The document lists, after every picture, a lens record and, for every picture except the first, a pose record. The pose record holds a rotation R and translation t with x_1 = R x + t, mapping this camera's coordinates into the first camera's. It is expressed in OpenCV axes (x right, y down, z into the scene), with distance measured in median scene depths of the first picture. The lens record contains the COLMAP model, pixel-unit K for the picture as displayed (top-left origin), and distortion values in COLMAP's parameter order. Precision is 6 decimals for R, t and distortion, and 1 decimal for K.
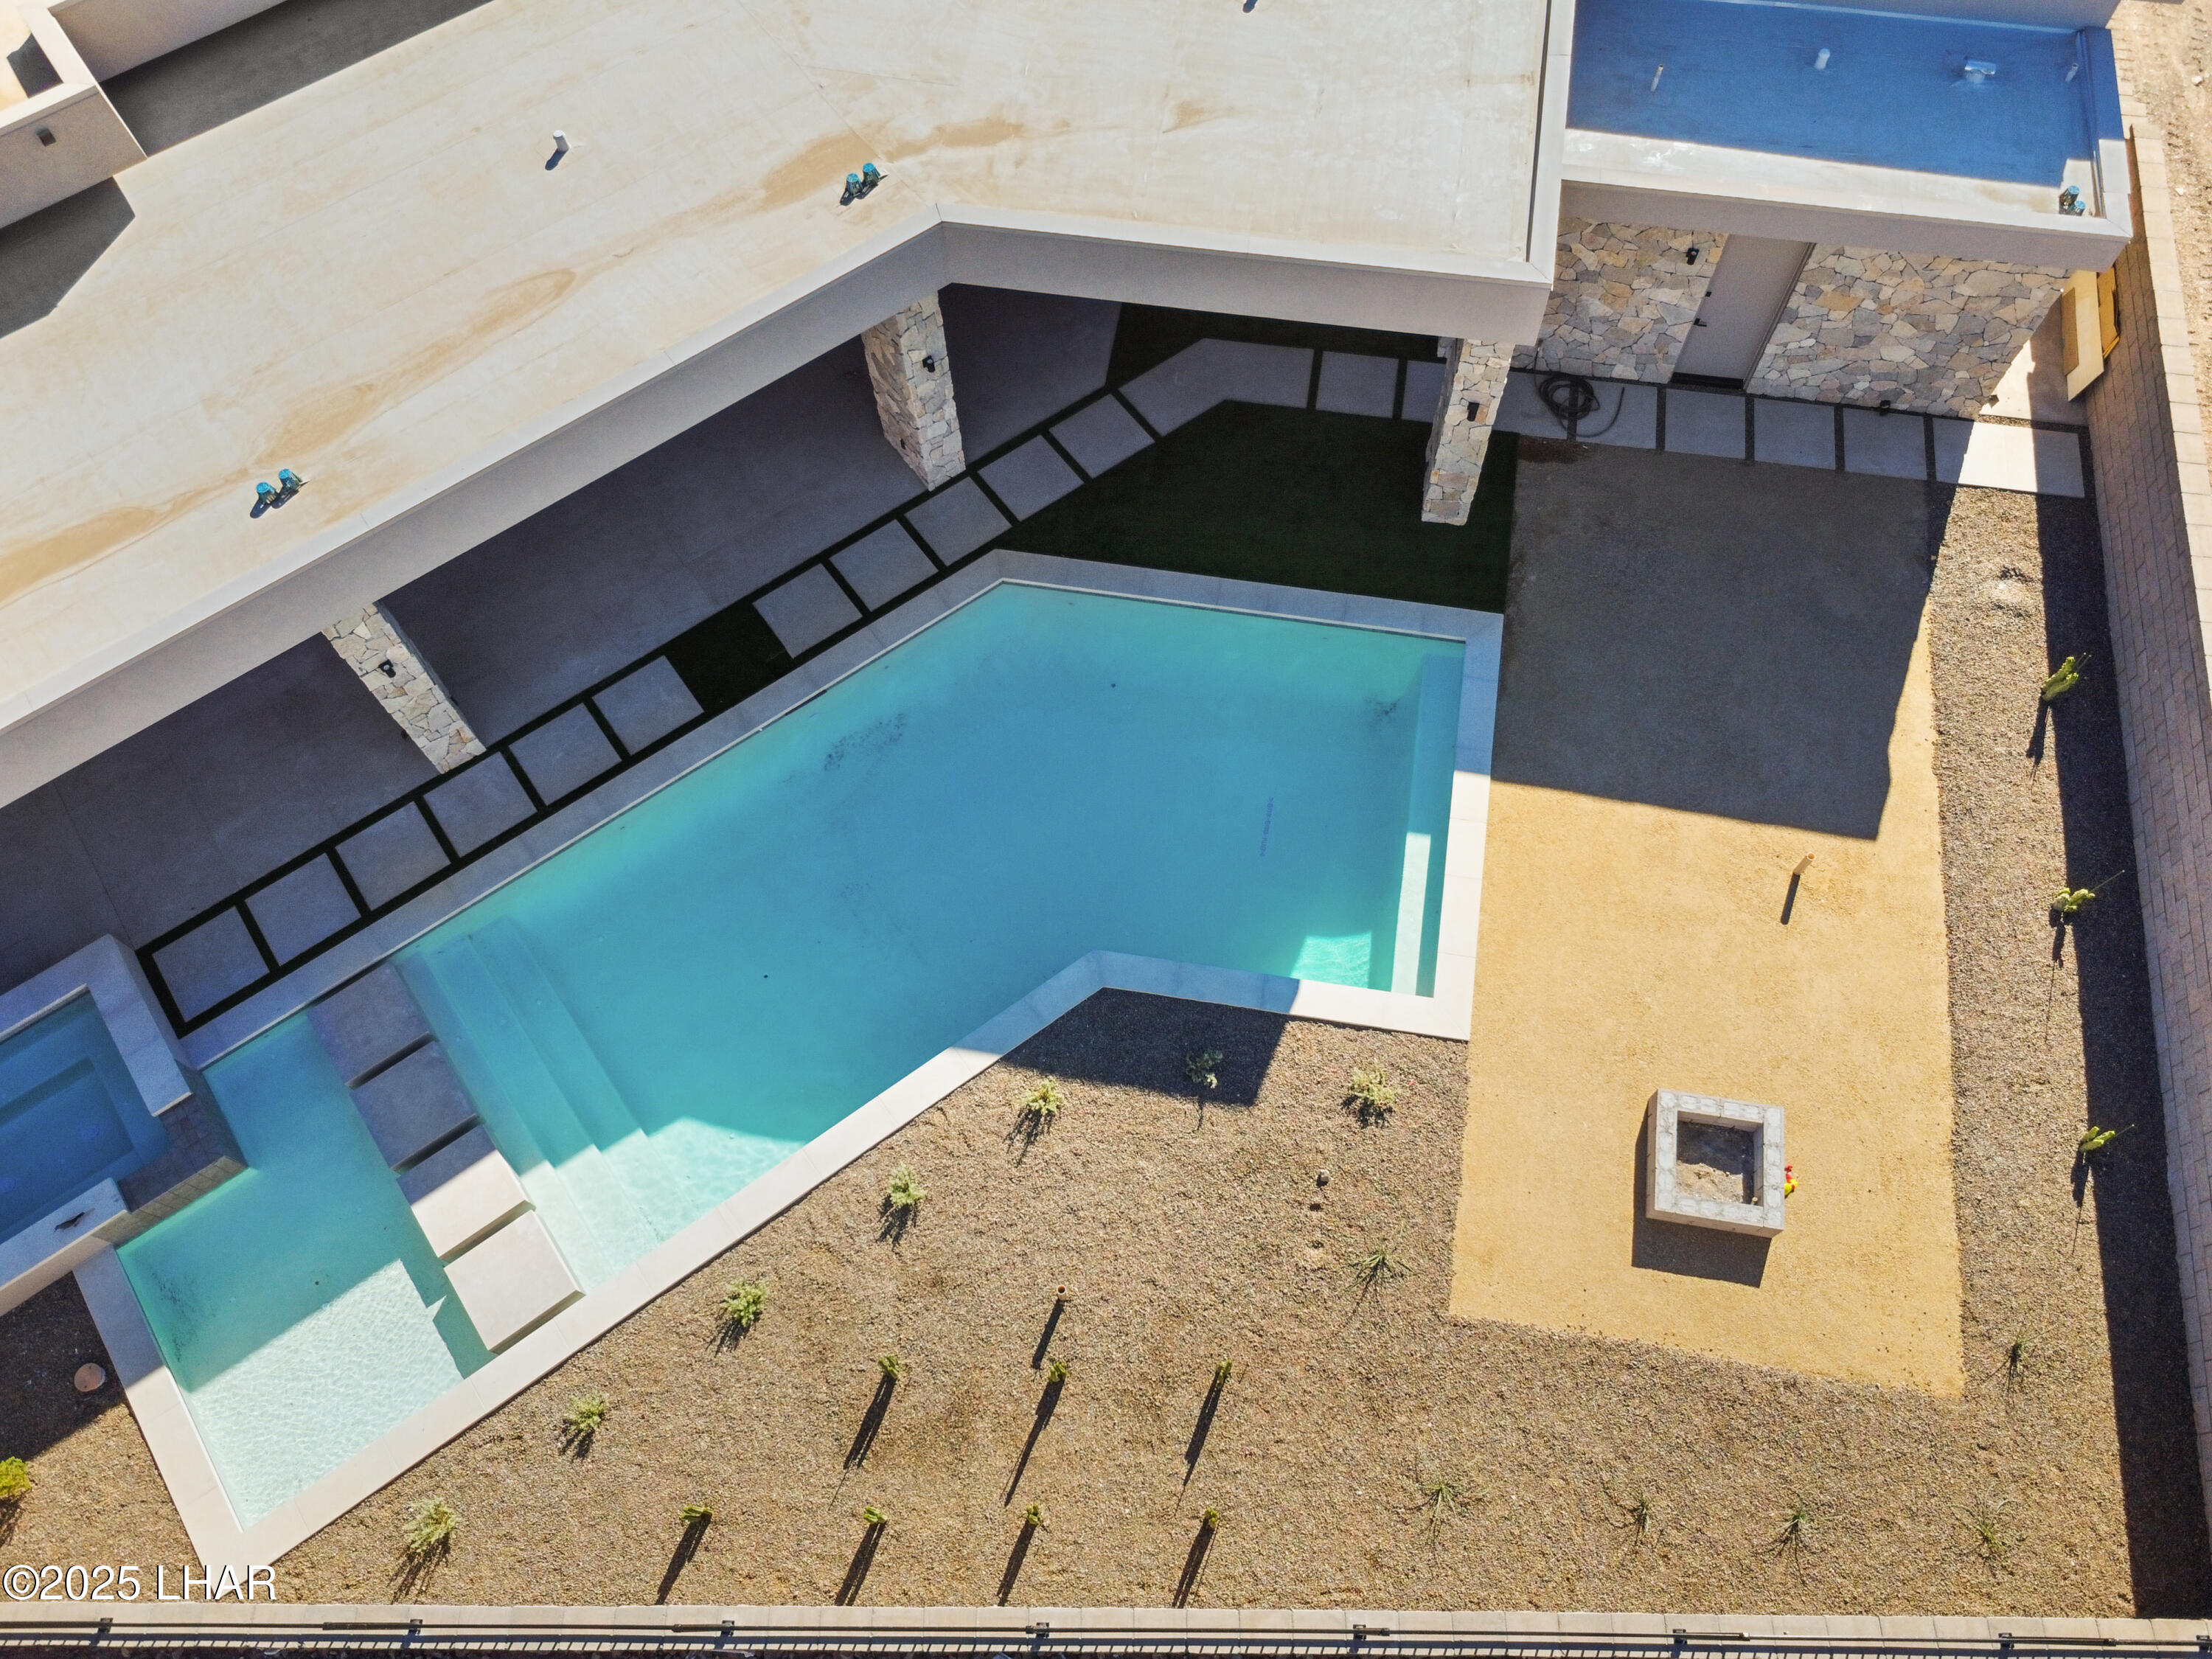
lens RADIAL K [[1668.8, 0, 1111.9], [0, 1668.8, 821.9], [0, 0, 1]] dist [0.003915, -0.000922]
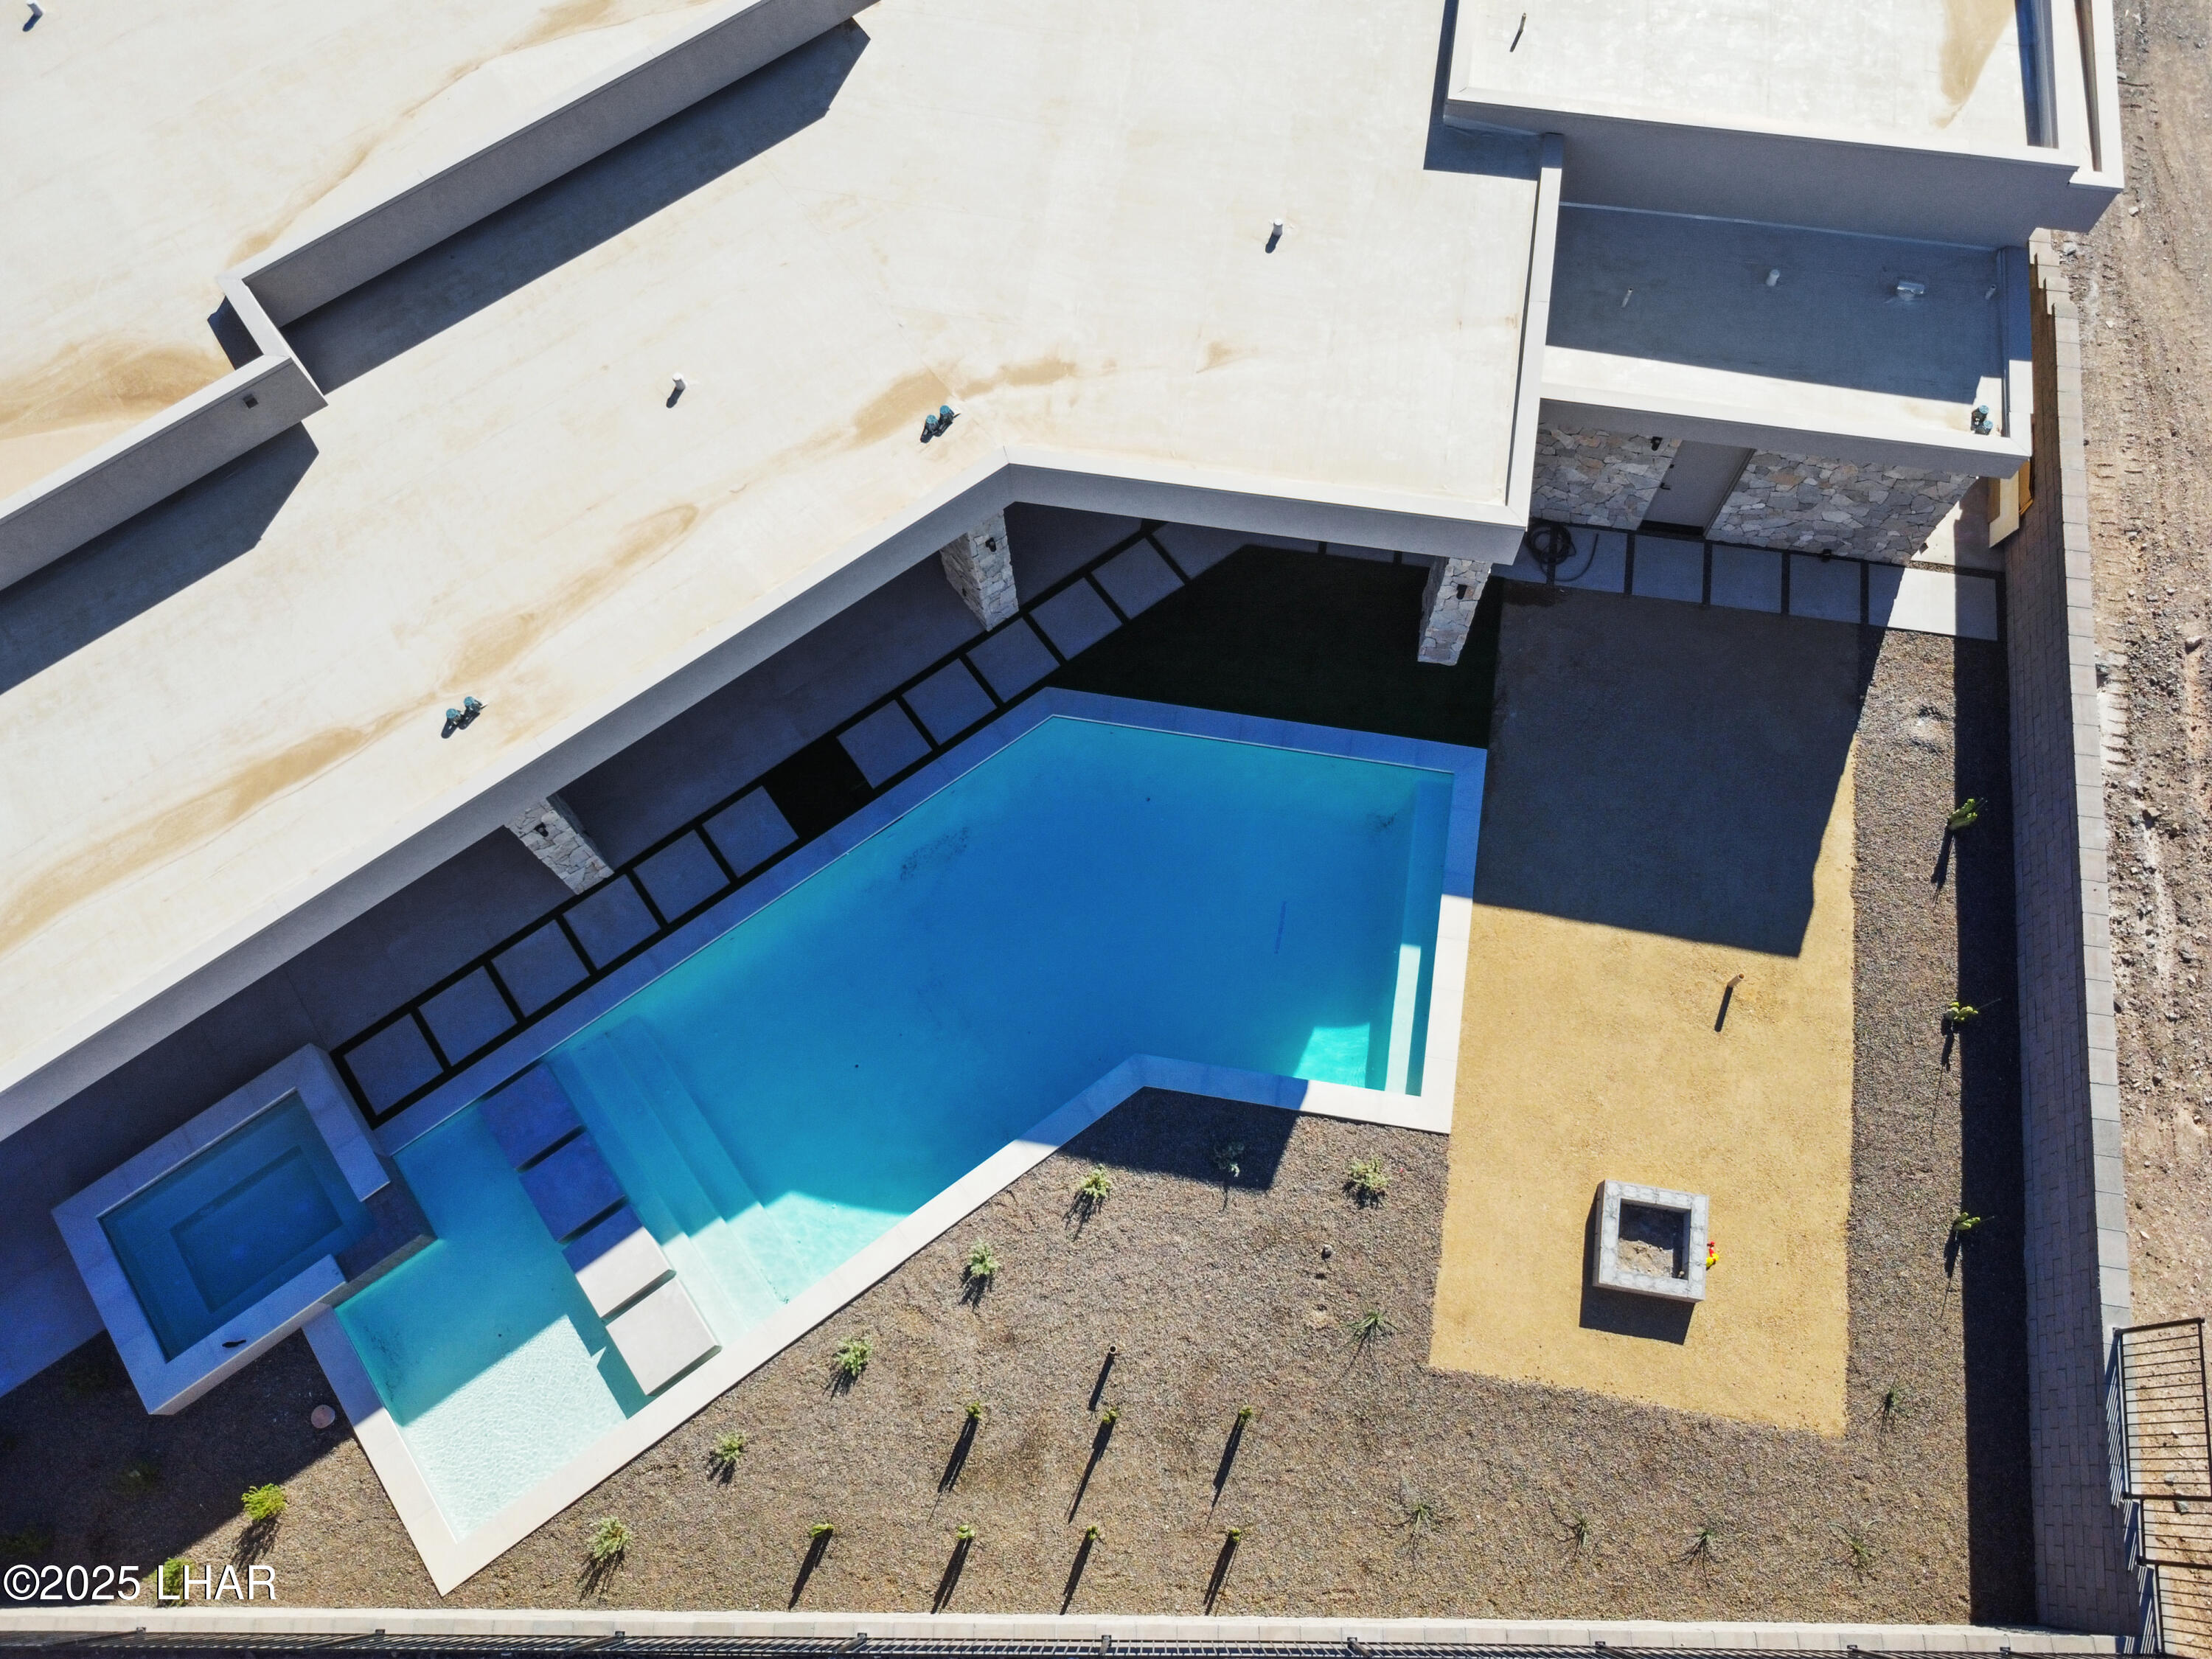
lens RADIAL K [[1668.8, 0, 1111.9], [0, 1668.8, 821.9], [0, 0, 1]] dist [0.003915, -0.000922]
pose [[0.999991, -0.001647, -0.003990, -0.023648], [0.001957, 0.996864, 0.079115, -0.189519], [0.003847, -0.079122, 0.996858, -0.179704]]
